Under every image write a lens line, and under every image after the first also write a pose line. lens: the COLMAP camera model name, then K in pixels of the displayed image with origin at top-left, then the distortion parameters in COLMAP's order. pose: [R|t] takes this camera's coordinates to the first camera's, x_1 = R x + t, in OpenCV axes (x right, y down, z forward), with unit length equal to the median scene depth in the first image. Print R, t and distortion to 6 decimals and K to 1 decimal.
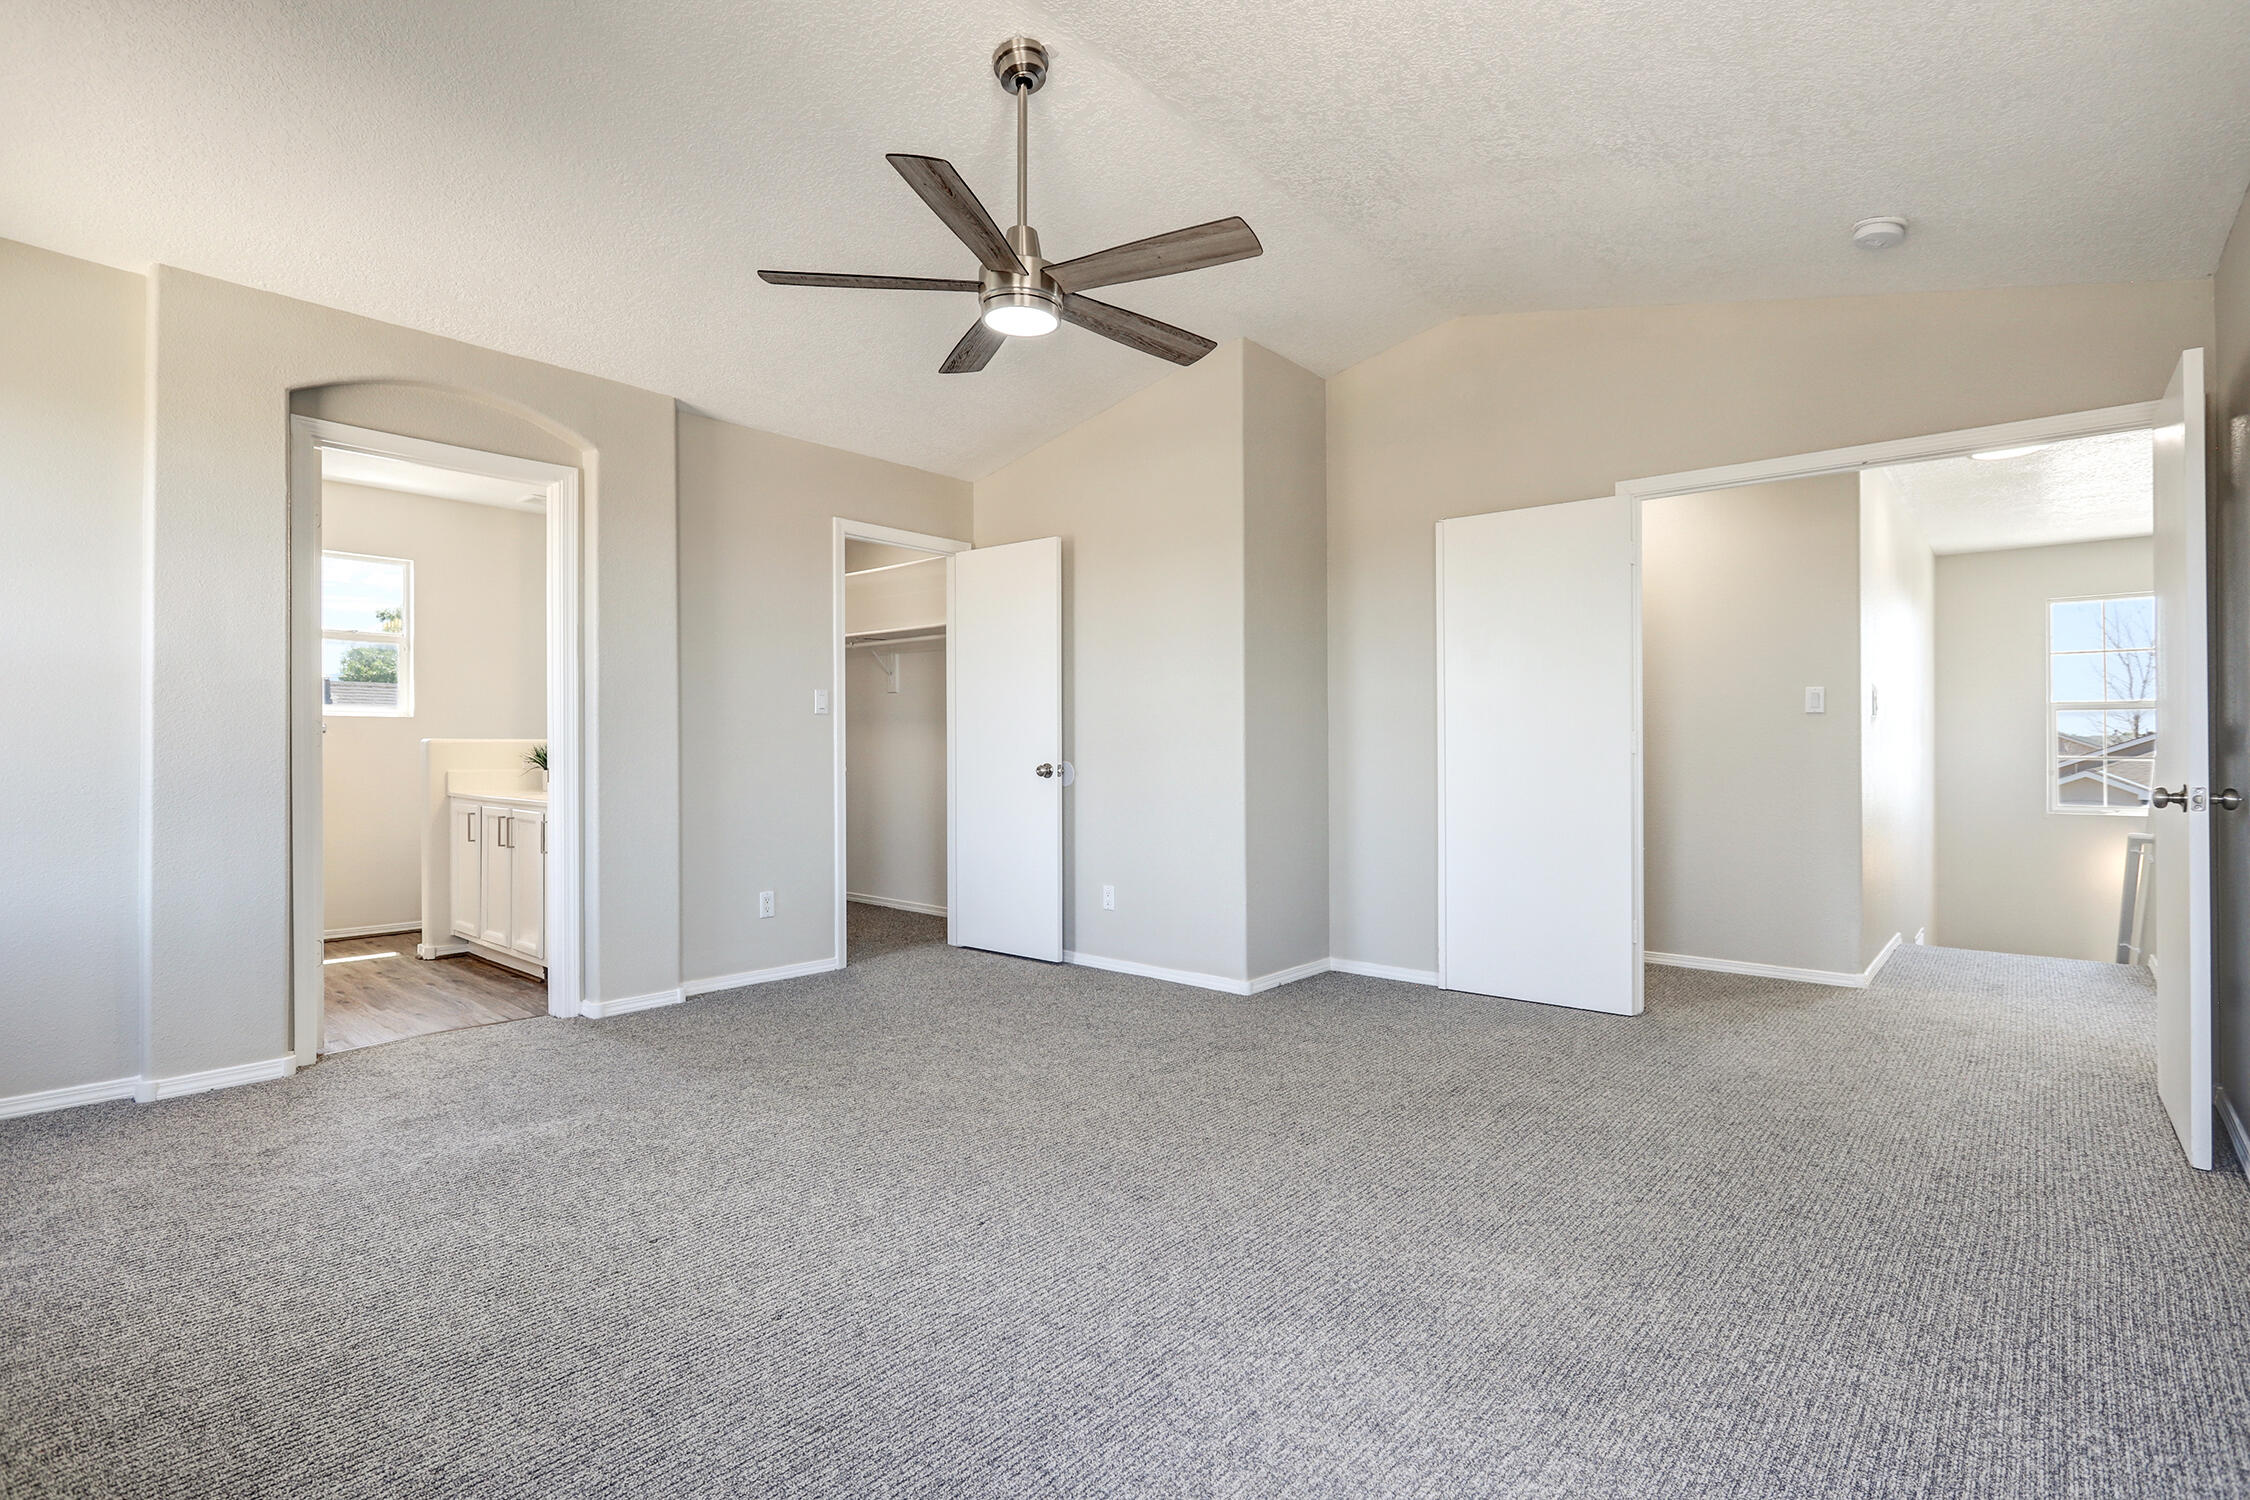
lens RADIAL K [[1067.5, 0, 1120.3], [0, 1067.5, 735.3], [0, 0, 1]] dist [-0.002433, 0.000462]
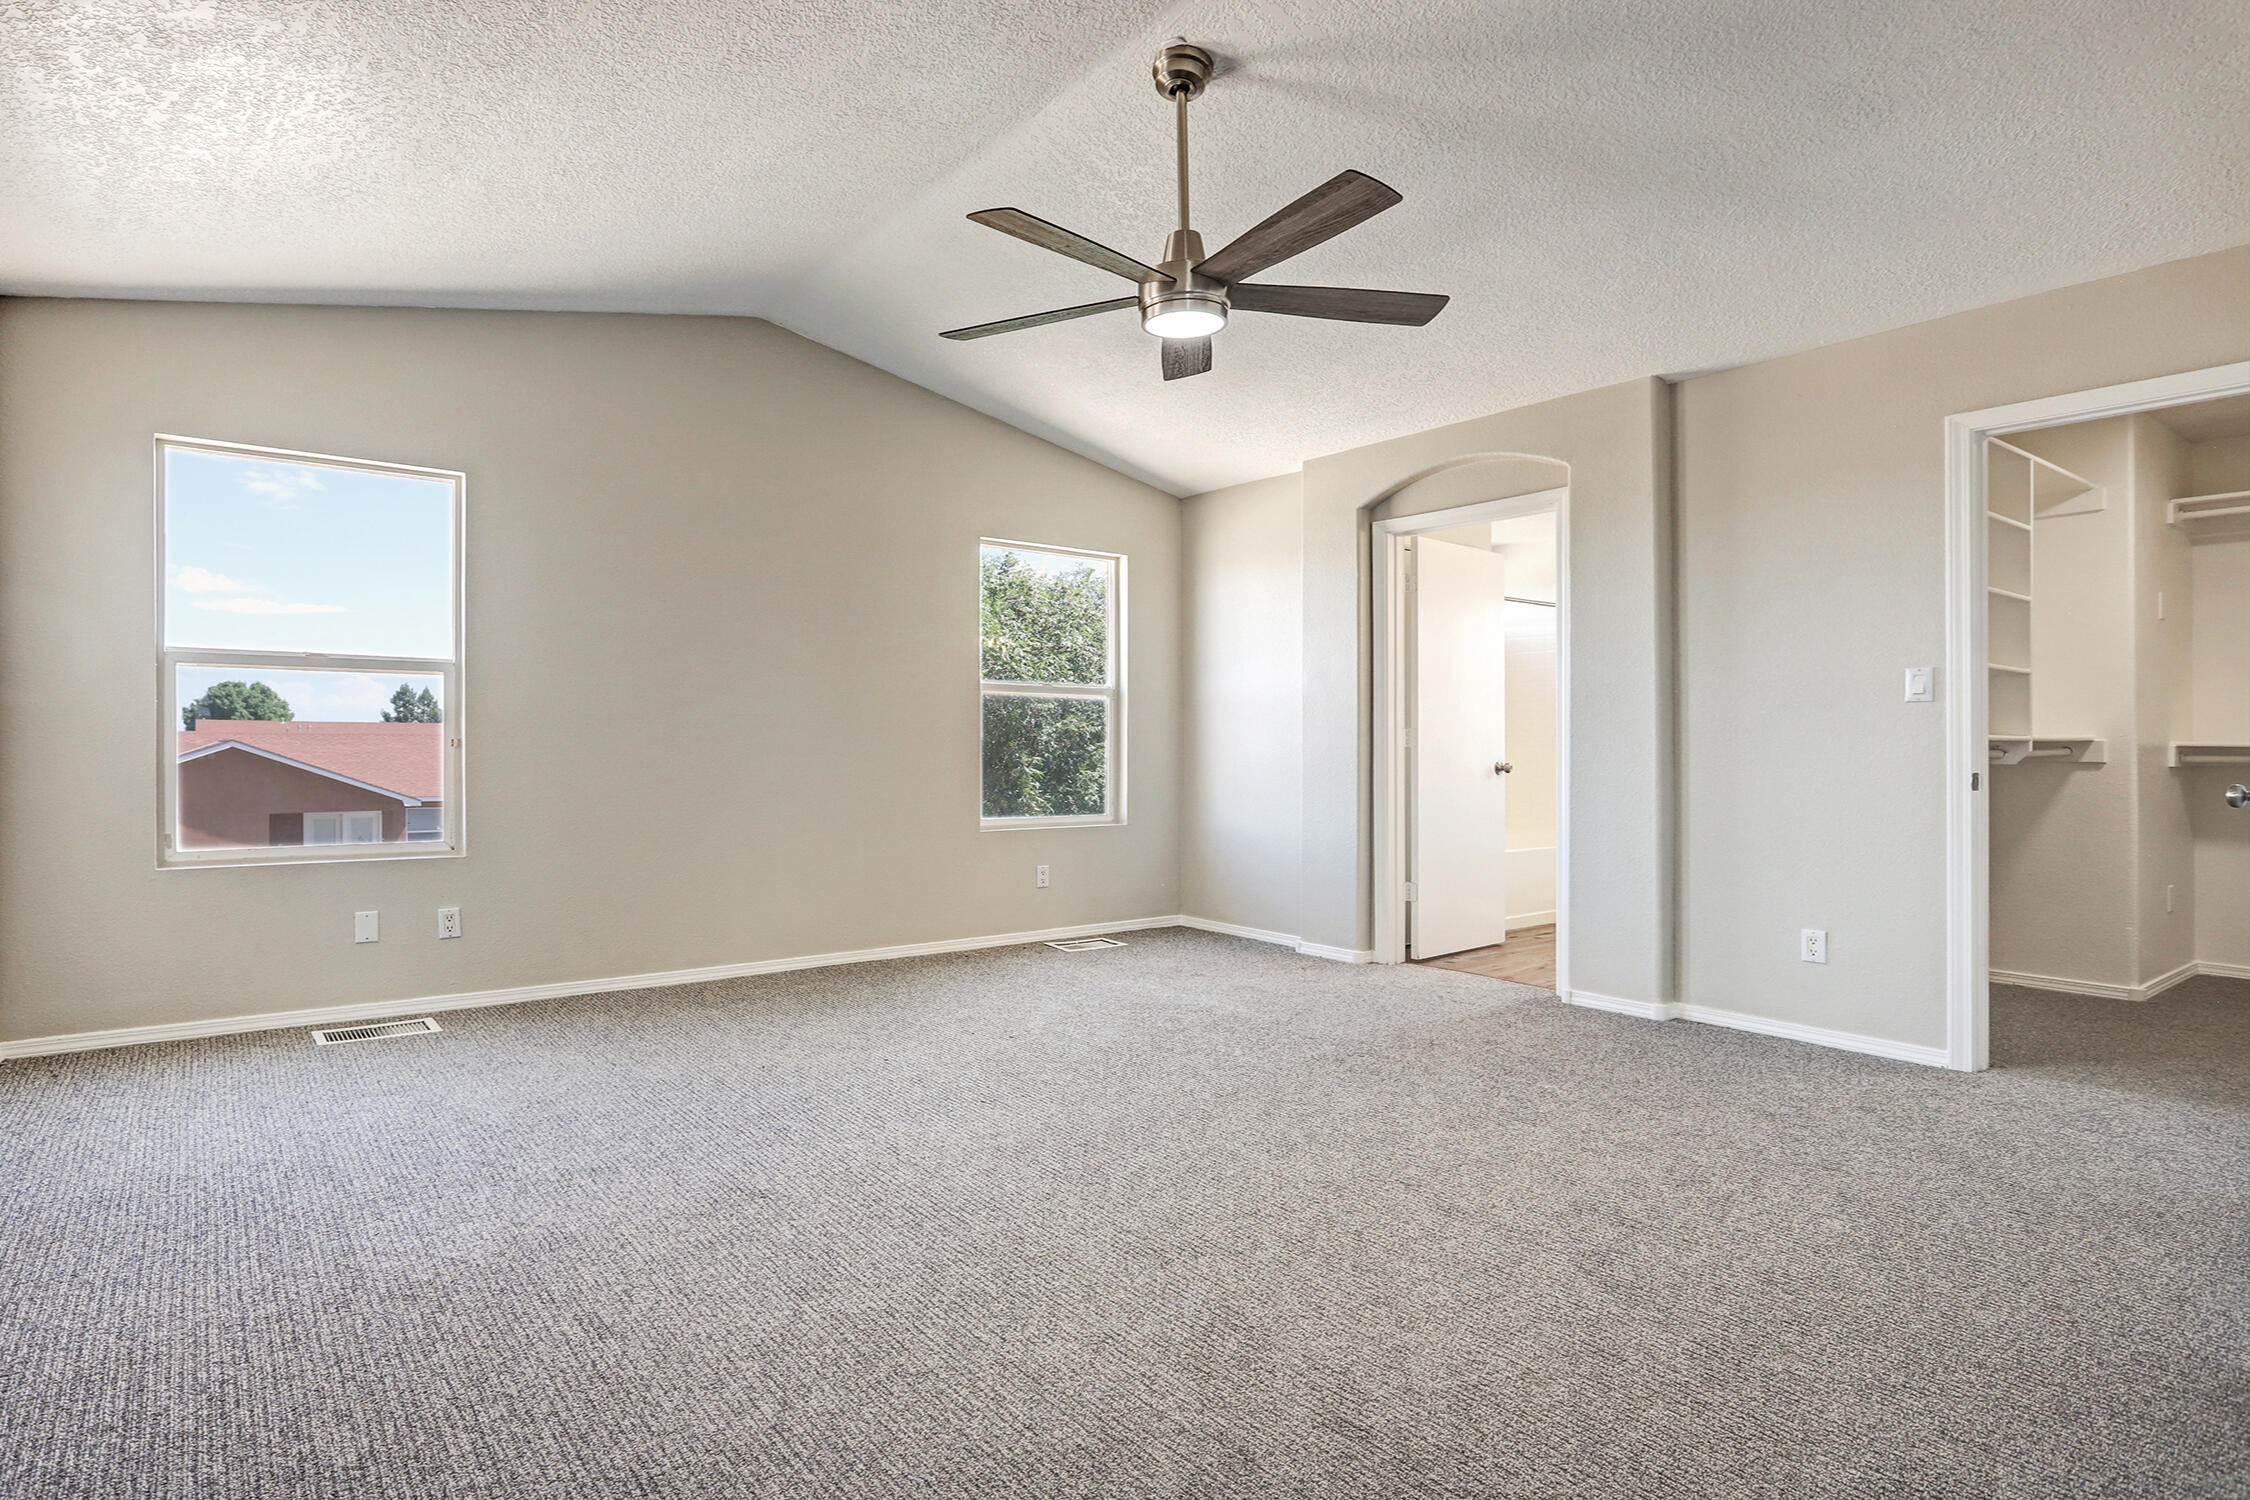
lens RADIAL K [[1102.4, 0, 1184.9], [0, 1102.4, 751.2], [0, 0, 1]] dist [-0.003642, -0.000243]
pose [[-0.121146, 0.001746, -0.992633, 0.773632], [0.005222, 0.999986, 0.001121, 0.014542], [0.992621, -0.005048, -0.121153, 0.915604]]
